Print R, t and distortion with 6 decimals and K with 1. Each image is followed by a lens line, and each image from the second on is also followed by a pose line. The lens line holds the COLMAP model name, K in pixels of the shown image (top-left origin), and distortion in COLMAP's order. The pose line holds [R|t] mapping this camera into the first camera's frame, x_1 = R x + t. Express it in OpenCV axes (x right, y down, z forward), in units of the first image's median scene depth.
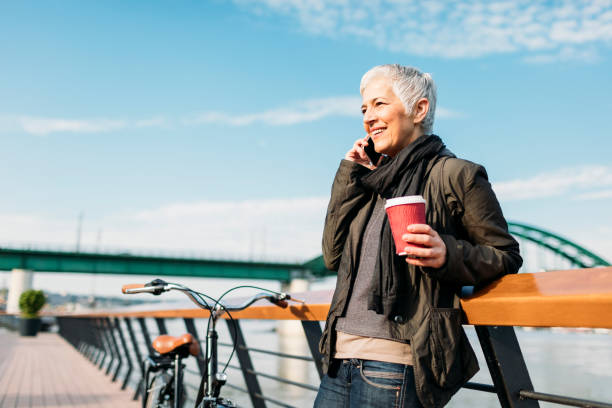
lens RADIAL K [[619.4, 0, 306.0], [0, 619.4, 204.0], [0, 0, 1]] dist [0.085849, -0.006204]
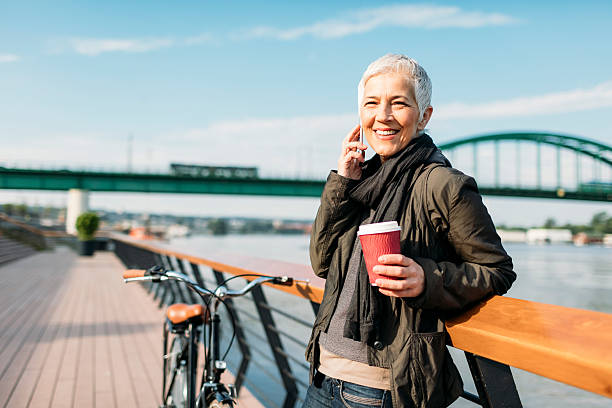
lens RADIAL K [[624.0, 0, 306.0], [0, 624.0, 204.0], [0, 0, 1]] dist [0.034734, 0.003007]
pose [[0.996854, -0.009709, -0.078657, 0.108132], [0.020420, 0.990425, 0.136534, -0.149908], [0.076579, -0.137710, 0.987508, 0.061419]]
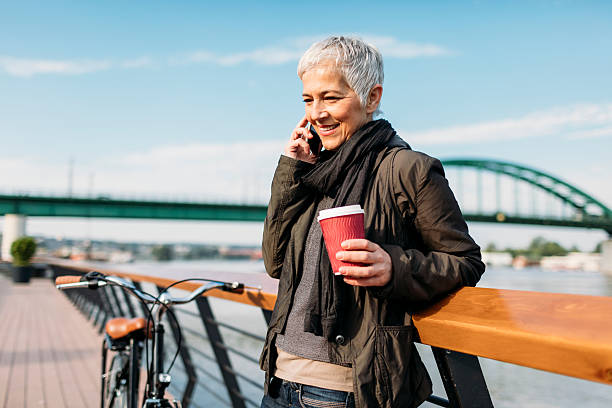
lens RADIAL K [[624.0, 0, 306.0], [0, 624.0, 204.0], [0, 0, 1]] dist [0.034734, 0.003007]
pose [[0.999882, -0.013775, 0.006773, 0.090457], [0.013058, 0.995244, 0.096532, -0.084605], [-0.008070, -0.096432, 0.995307, 0.131707]]
